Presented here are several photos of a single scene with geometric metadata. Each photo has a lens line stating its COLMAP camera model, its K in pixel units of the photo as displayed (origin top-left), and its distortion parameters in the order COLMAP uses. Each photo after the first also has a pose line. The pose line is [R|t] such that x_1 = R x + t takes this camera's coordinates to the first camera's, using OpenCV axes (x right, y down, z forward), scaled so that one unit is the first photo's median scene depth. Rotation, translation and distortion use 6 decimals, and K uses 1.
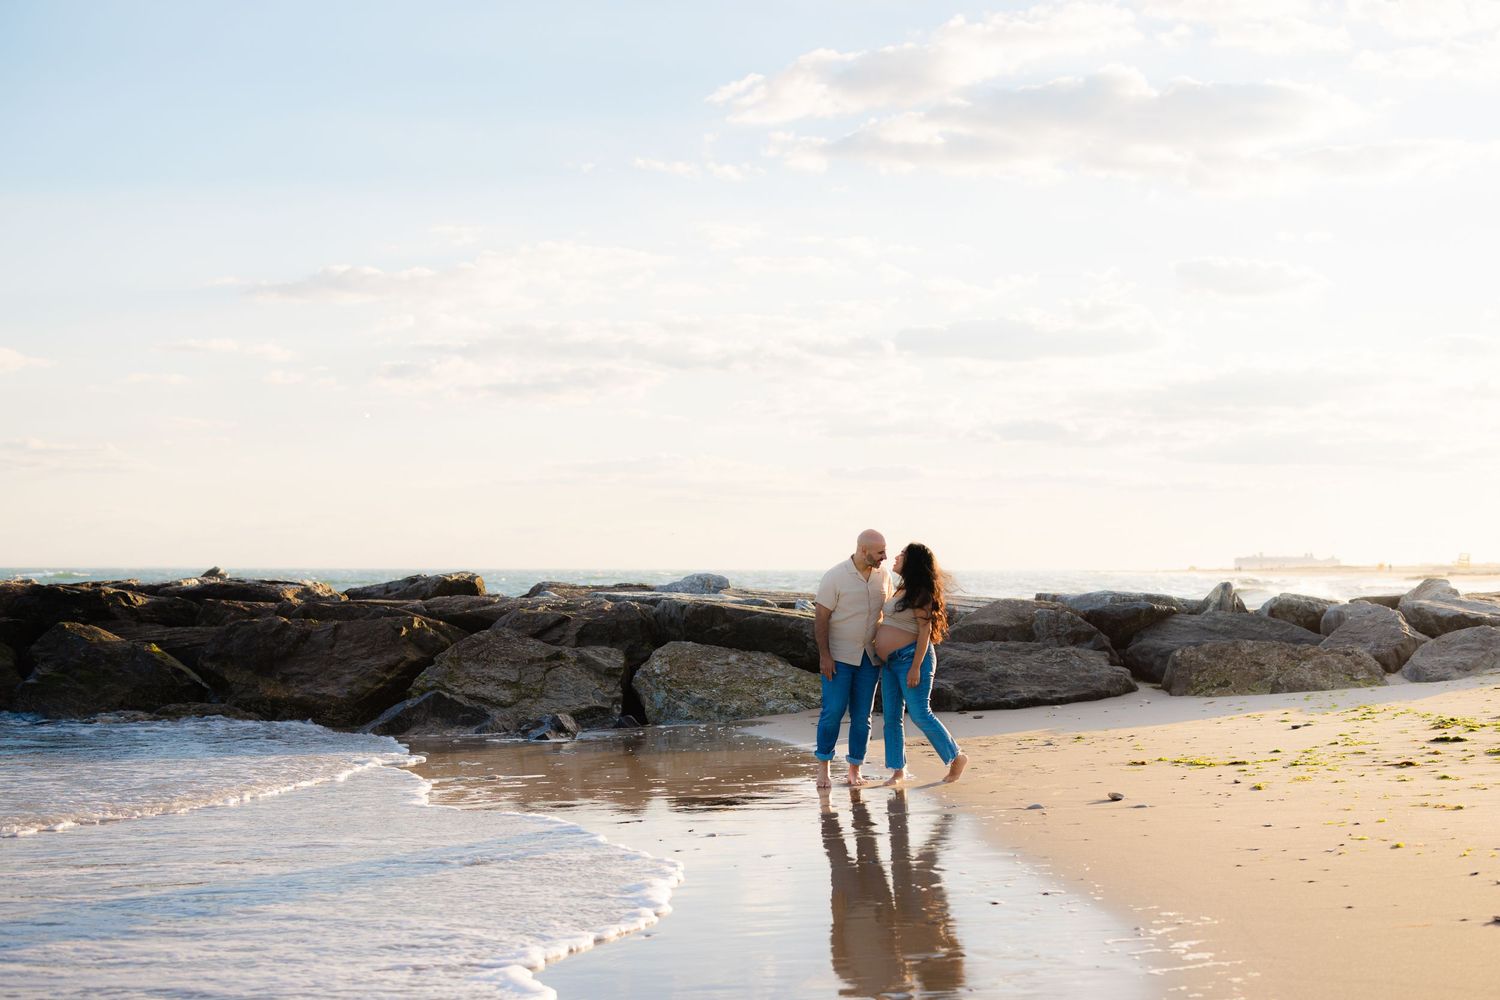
lens RADIAL K [[2181.1, 0, 750.0], [0, 2181.1, 500.0], [0, 0, 1]] dist [0.021782, 0.037594]
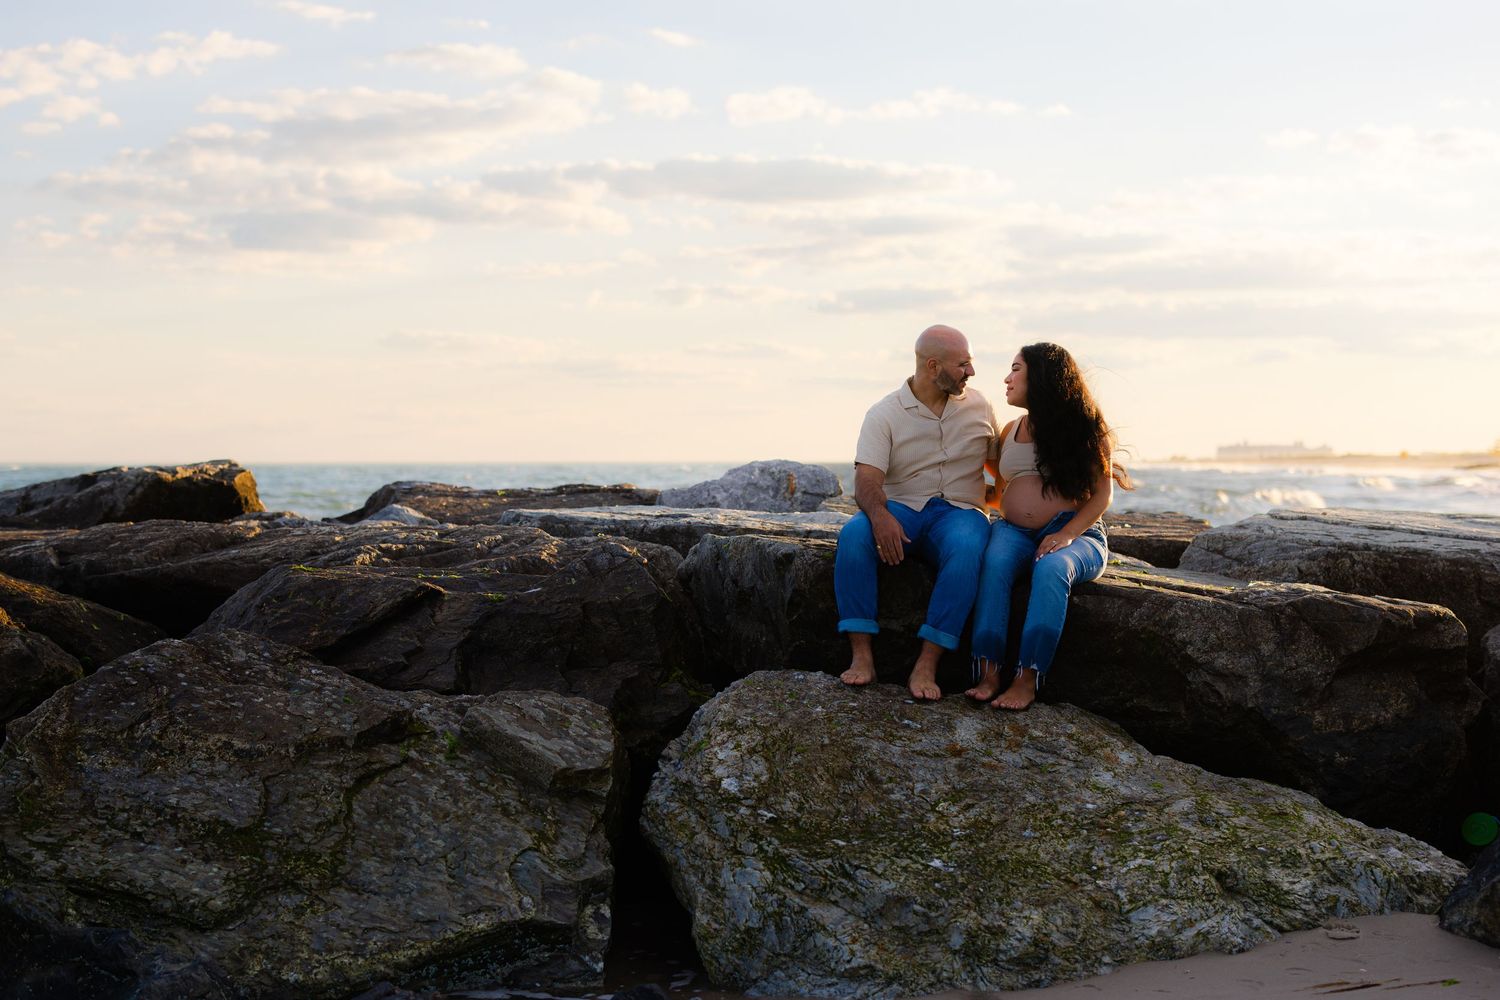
lens RADIAL K [[2181.1, 0, 750.0], [0, 2181.1, 500.0], [0, 0, 1]] dist [0.021782, 0.037594]
pose [[0.999184, -0.006194, 0.039901, -0.050168], [0.004246, 0.998803, 0.048732, 0.024596], [-0.040155, -0.048523, 0.998015, 0.689880]]
